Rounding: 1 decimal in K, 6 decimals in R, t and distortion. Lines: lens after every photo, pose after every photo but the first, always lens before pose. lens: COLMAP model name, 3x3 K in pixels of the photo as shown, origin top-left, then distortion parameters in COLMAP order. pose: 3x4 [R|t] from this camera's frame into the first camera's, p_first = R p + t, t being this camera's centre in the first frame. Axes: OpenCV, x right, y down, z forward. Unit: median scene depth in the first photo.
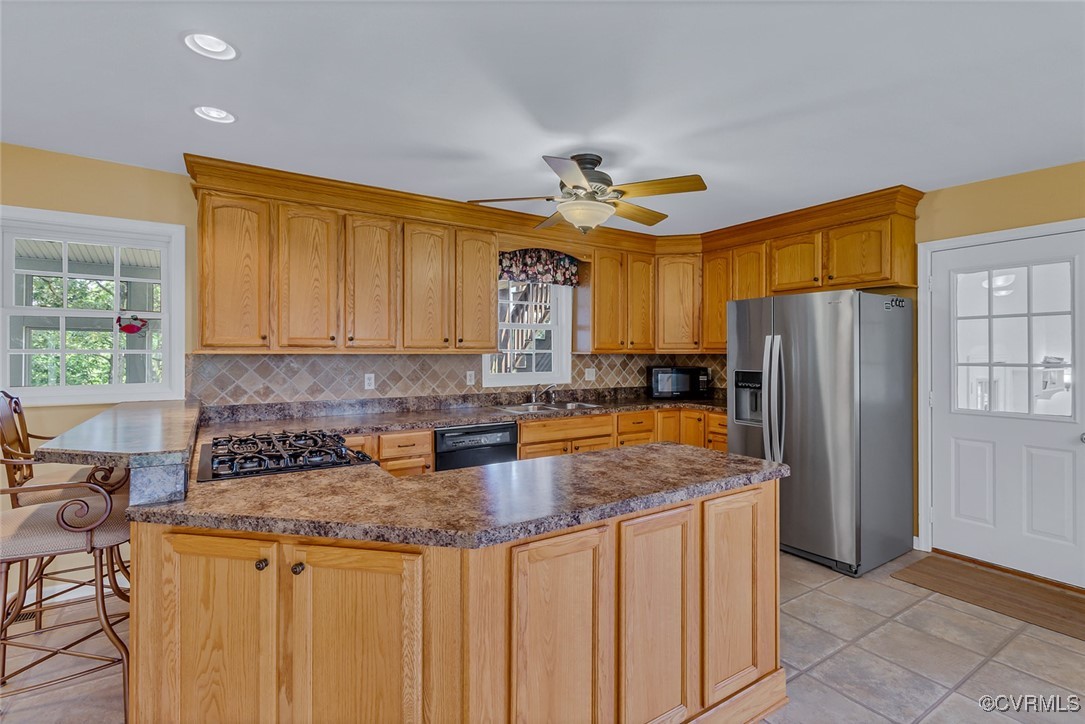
lens RADIAL K [[510.6, 0, 548.7], [0, 510.6, 349.9], [0, 0, 1]] dist [0.002131, 0.000620]
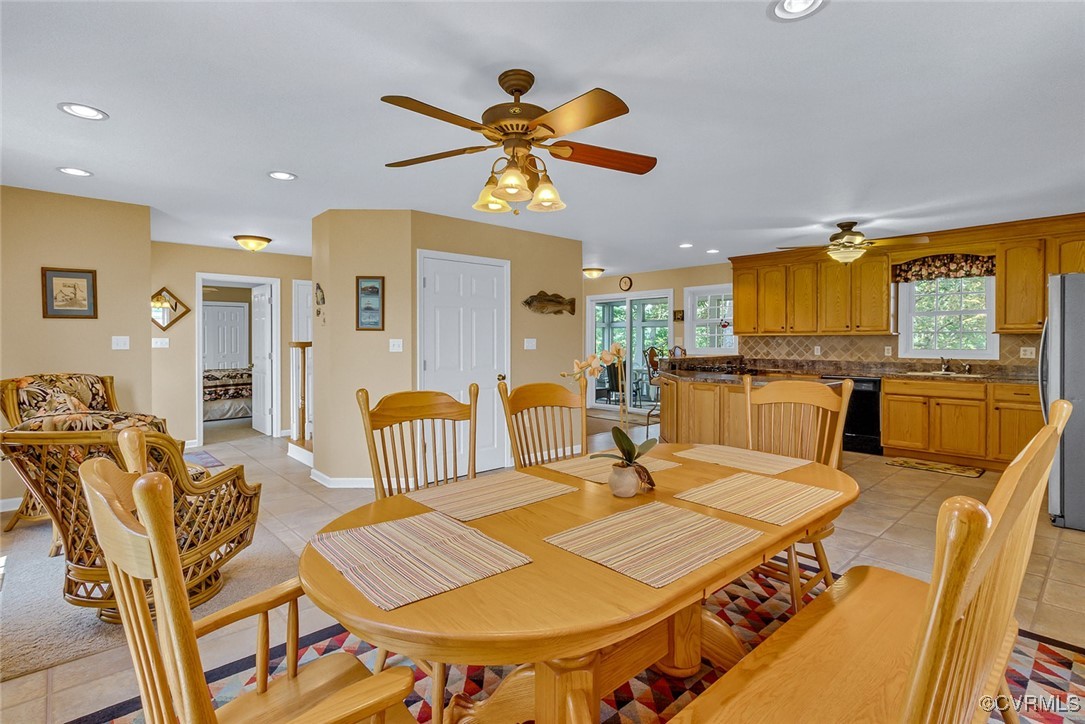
lens RADIAL K [[510.6, 0, 548.7], [0, 510.6, 349.9], [0, 0, 1]] dist [0.002131, 0.000620]
pose [[0.175470, 0.016495, -0.984347, 1.252745], [0.007703, 0.999806, 0.018127, 0.018582], [0.984455, -0.010763, 0.175309, -0.254394]]
